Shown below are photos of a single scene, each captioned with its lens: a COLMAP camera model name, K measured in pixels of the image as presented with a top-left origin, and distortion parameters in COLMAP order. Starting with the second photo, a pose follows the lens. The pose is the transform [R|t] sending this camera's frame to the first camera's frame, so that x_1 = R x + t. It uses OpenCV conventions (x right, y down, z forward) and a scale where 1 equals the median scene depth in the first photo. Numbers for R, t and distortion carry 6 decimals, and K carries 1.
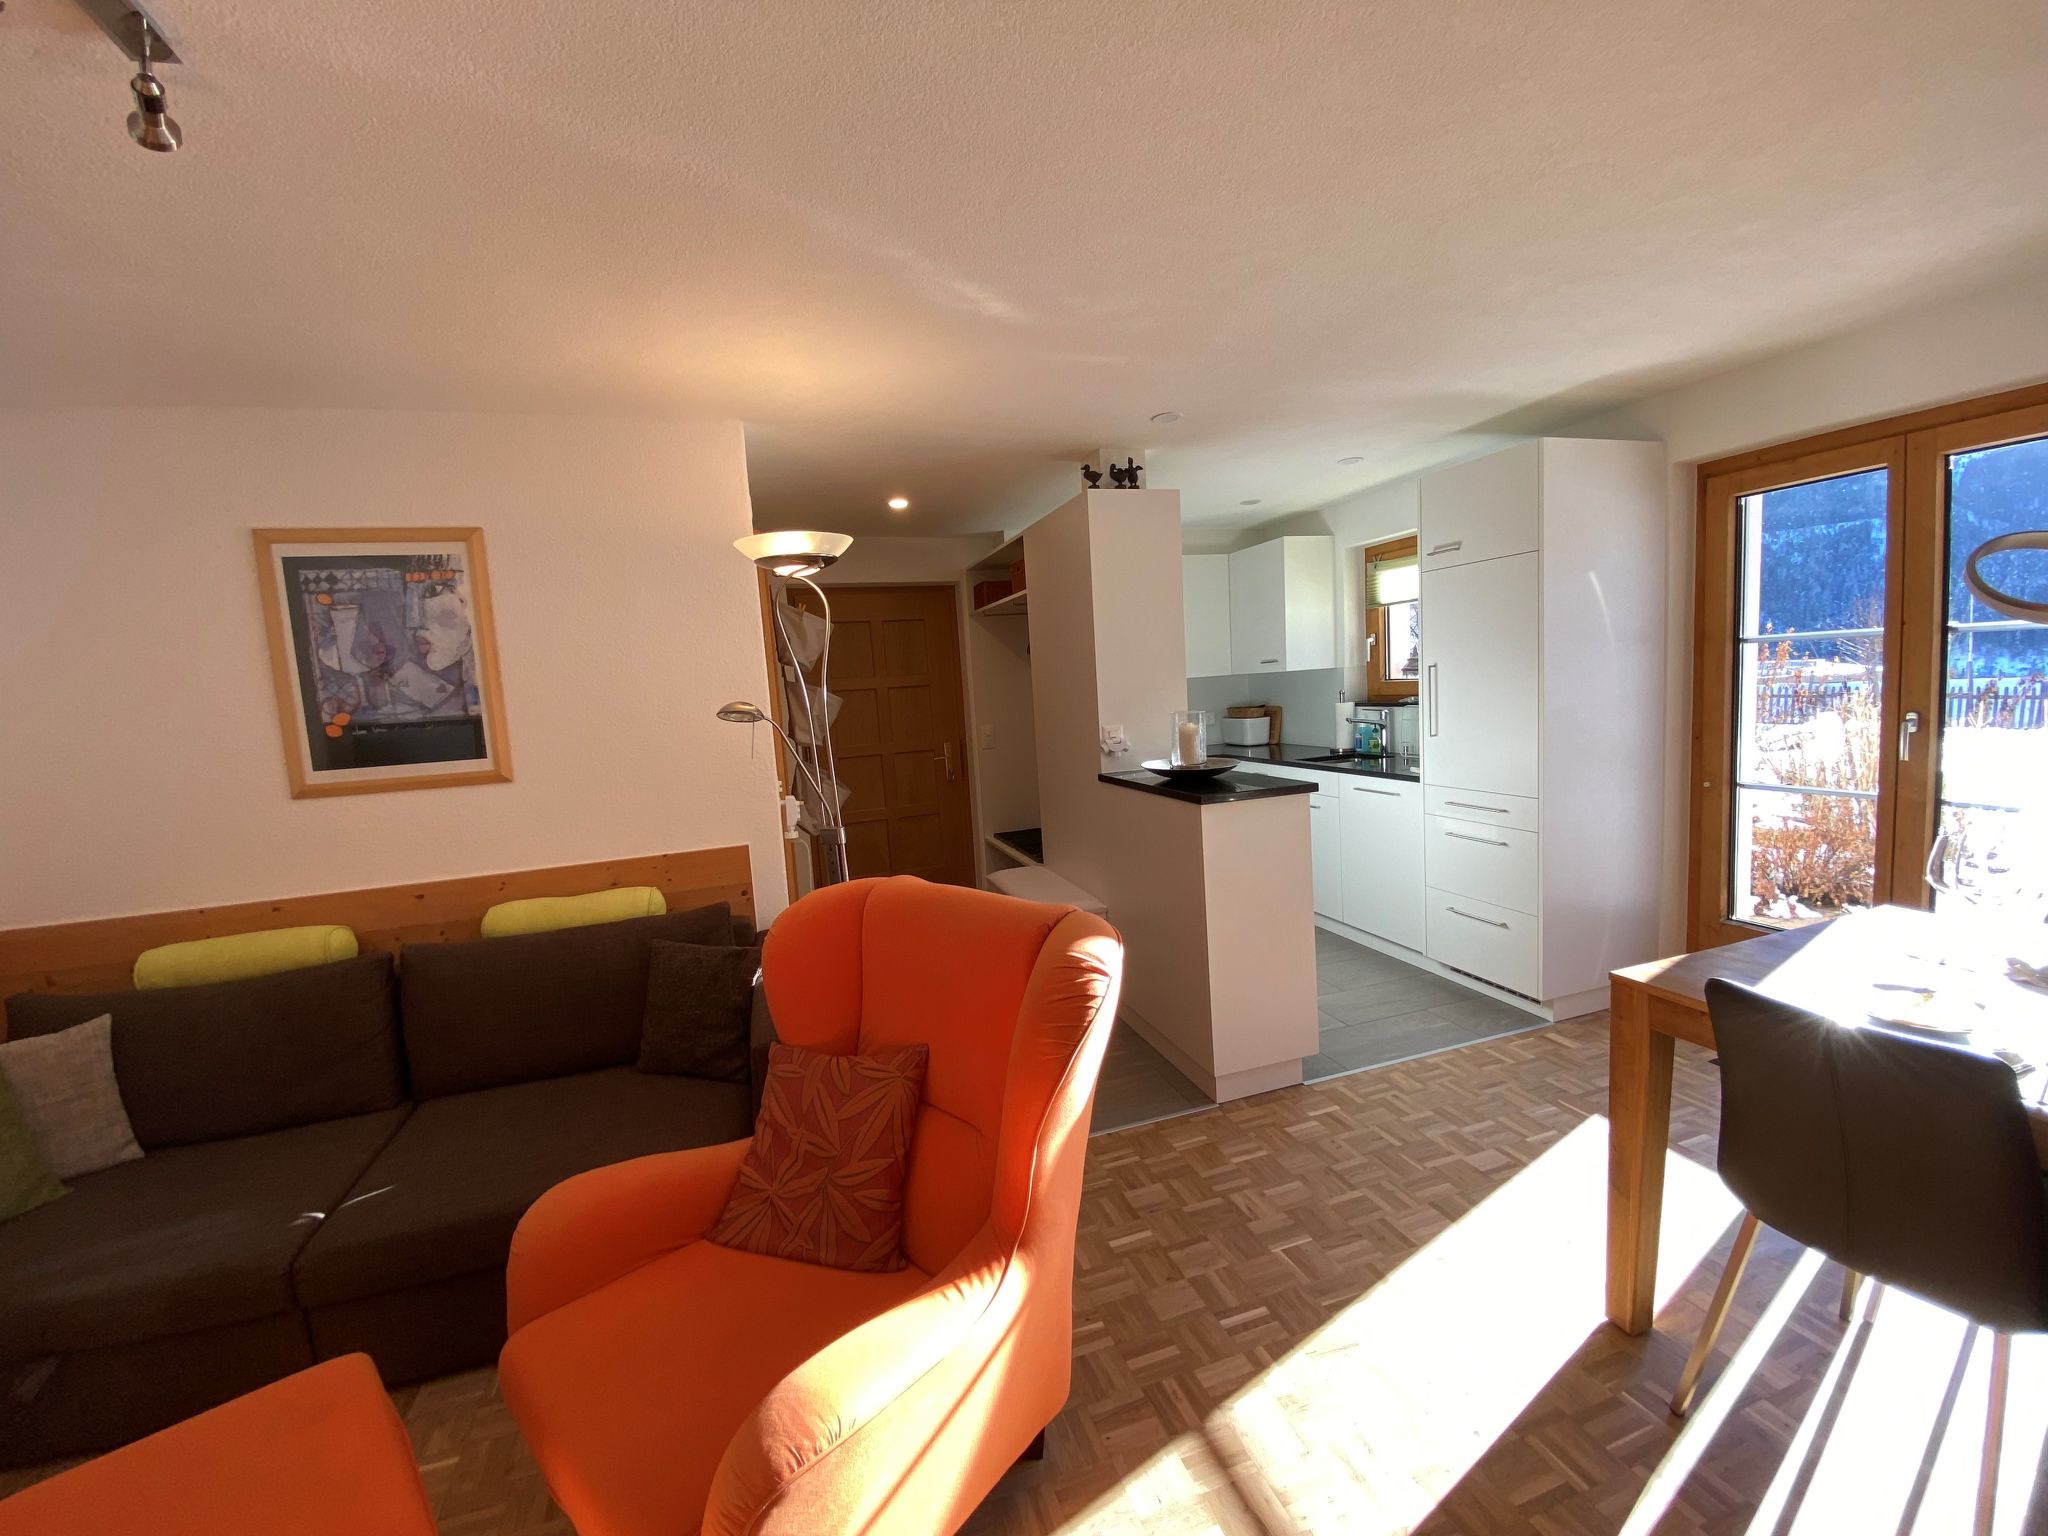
lens RADIAL K [[833.4, 0, 1032.7], [0, 833.4, 769.8], [0, 0, 1]] dist [0.024437, -0.025248]
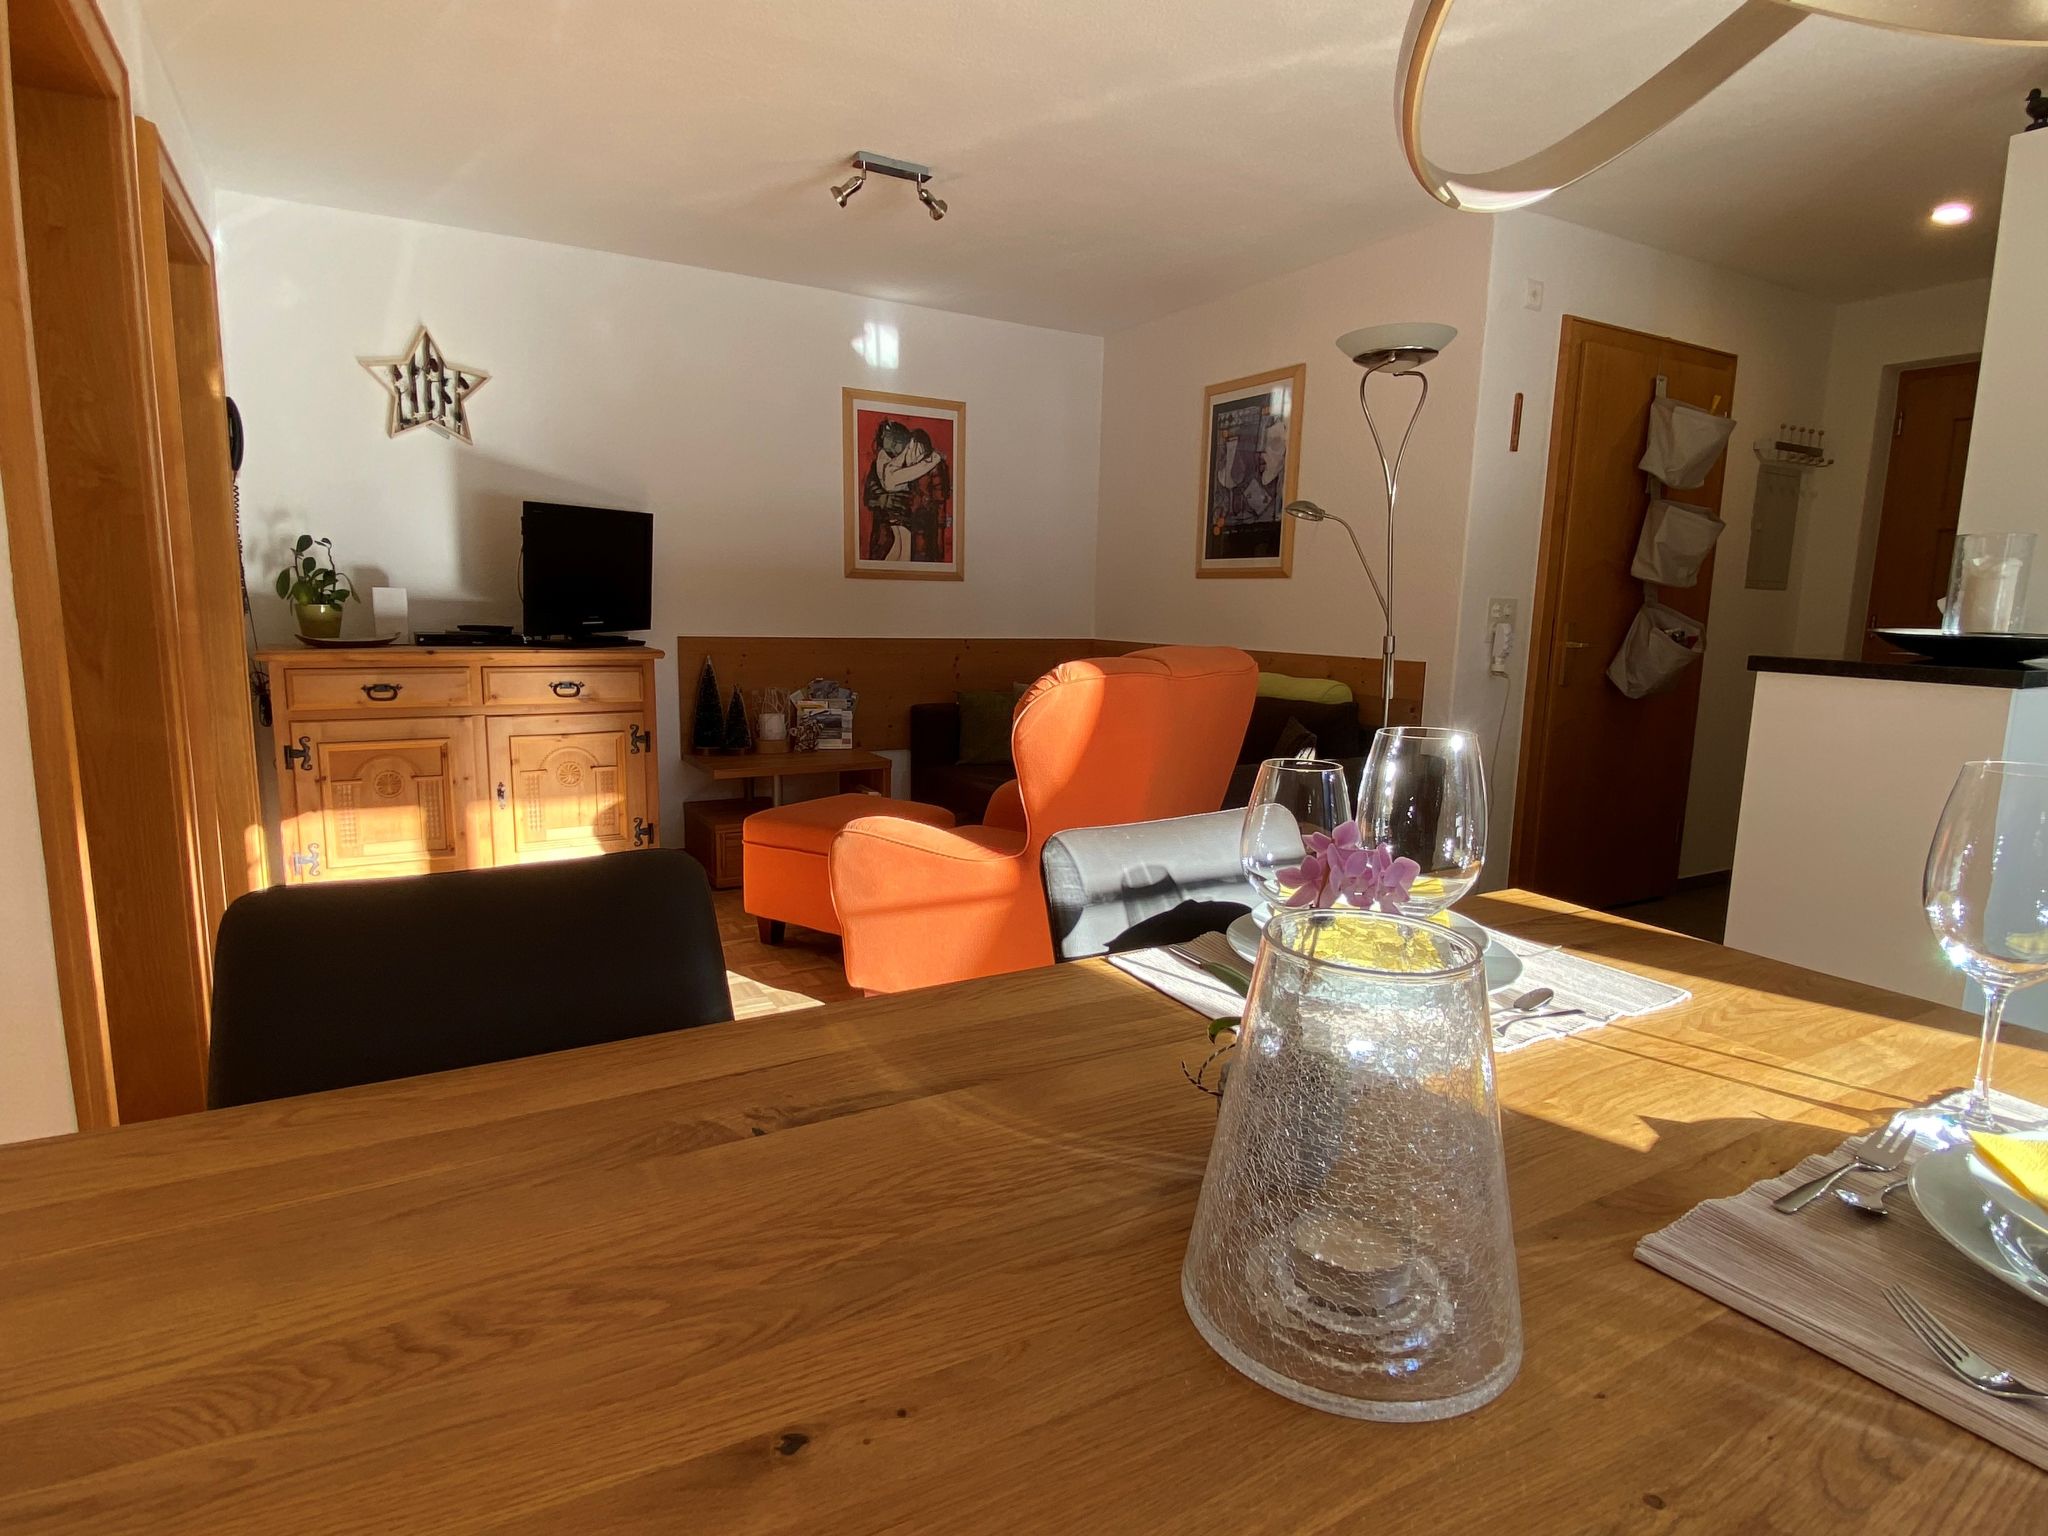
lens RADIAL K [[1110.3, 0, 1024.0], [0, 1110.3, 768.0], [0, 0, 1]] dist [0.092361, -0.000199]
pose [[0.189632, 0.216358, -0.957721, 1.010663], [-0.133704, 0.972023, 0.193116, 0.022273], [0.972709, 0.091430, 0.213255, 0.320377]]
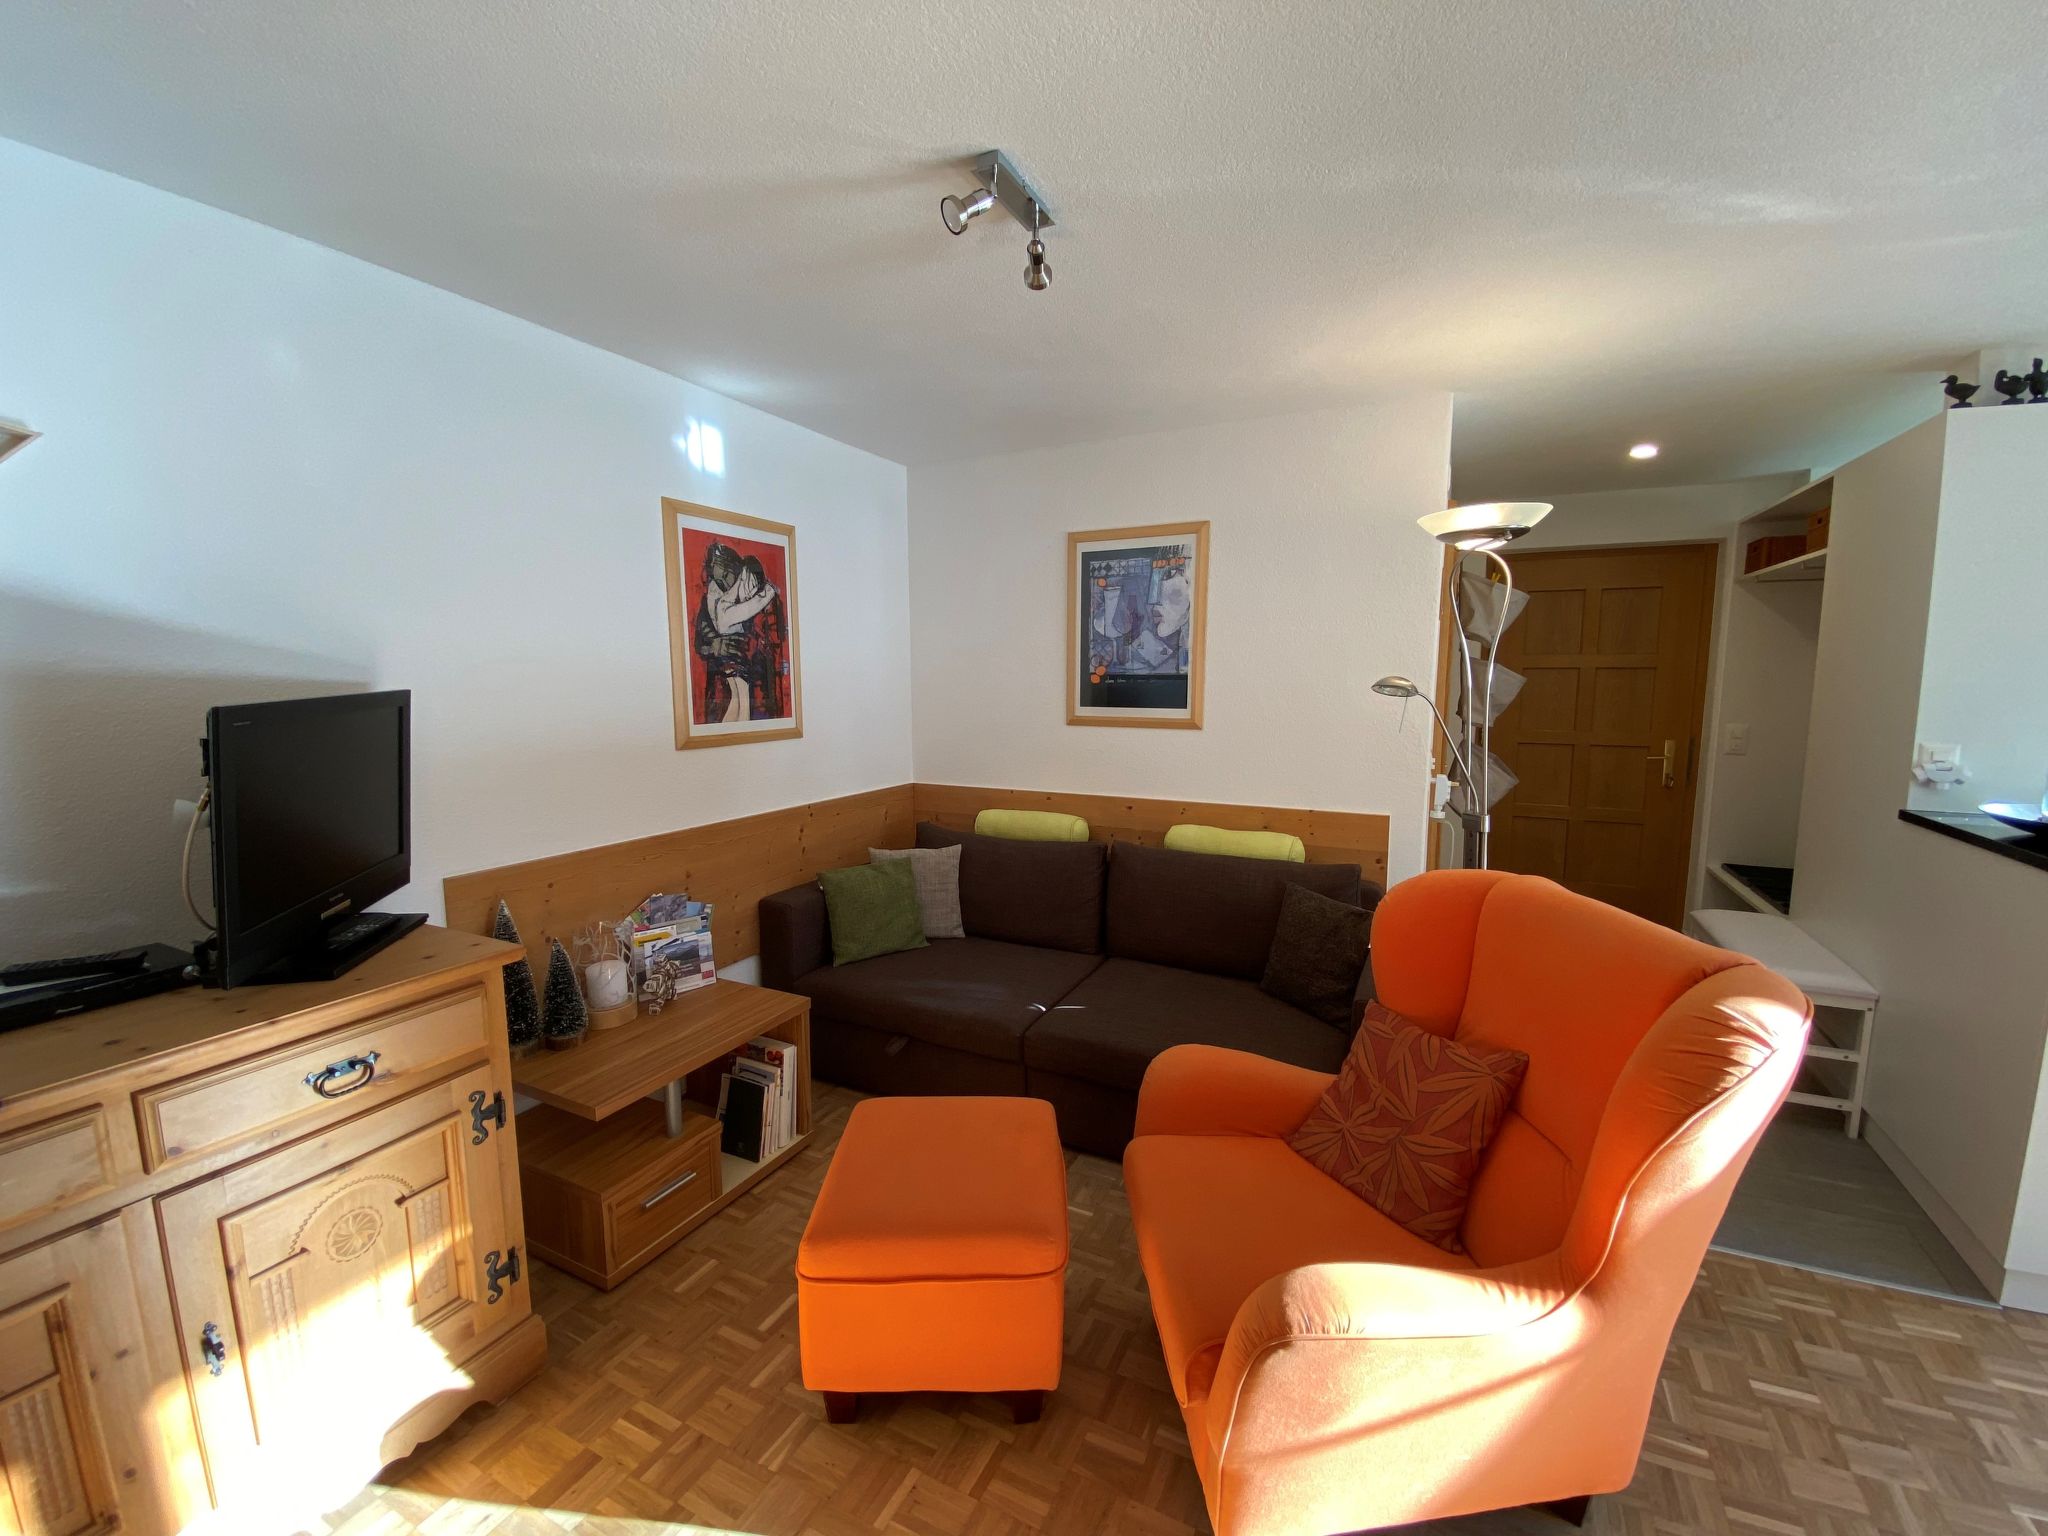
lens RADIAL K [[833.4, 0, 1032.7], [0, 833.4, 769.8], [0, 0, 1]] dist [0.024437, -0.025248]
pose [[0.710057, 0.144869, -0.689081, 0.061609], [-0.116426, 0.989292, 0.088014, -0.006674], [0.694452, 0.017732, 0.719320, -0.059494]]
